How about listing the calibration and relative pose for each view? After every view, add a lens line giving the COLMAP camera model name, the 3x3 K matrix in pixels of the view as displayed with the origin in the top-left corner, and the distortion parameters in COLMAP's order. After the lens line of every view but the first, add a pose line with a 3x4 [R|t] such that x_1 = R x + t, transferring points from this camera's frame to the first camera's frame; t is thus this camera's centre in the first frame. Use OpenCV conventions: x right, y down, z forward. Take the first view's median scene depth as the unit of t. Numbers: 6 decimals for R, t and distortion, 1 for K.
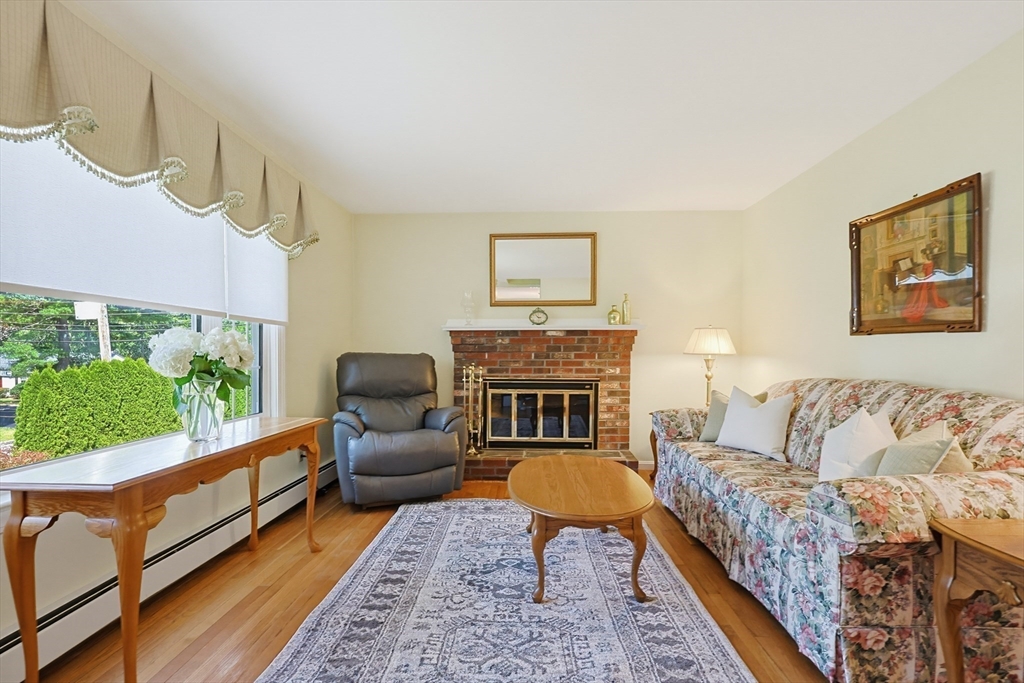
lens RADIAL K [[483.8, 0, 508.5], [0, 483.8, 363.9], [0, 0, 1]] dist [0.000977, 0.000394]
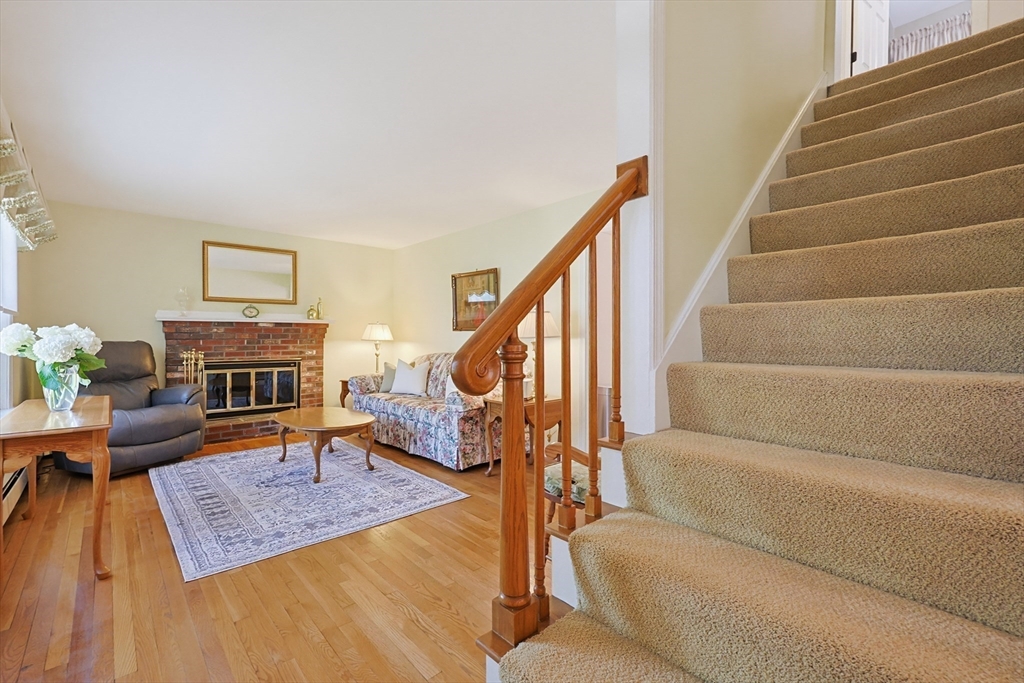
lens RADIAL K [[455.8, 0, 507.0], [0, 455.8, 345.3], [0, 0, 1]] dist [-0.000400, -0.000131]
pose [[0.719294, -0.013127, 0.694582, -0.312709], [0.016019, 0.999869, 0.002308, -0.000264], [-0.694521, 0.009466, 0.719410, -0.360473]]
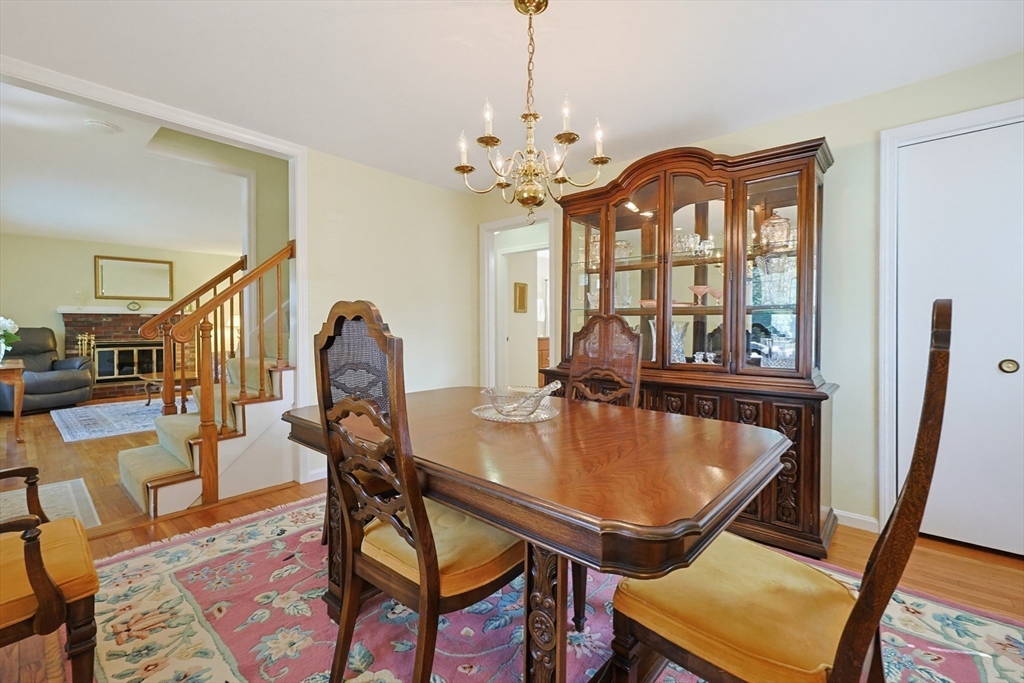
lens RADIAL K [[451.5, 0, 511.2], [0, 451.5, 331.8], [0, 0, 1]] dist [-0.000799, -0.000237]
pose [[0.634322, -0.013082, 0.772958, -0.369723], [0.019439, 0.999811, 0.000970, 0.023096], [-0.772824, 0.014410, 0.634456, -1.213919]]
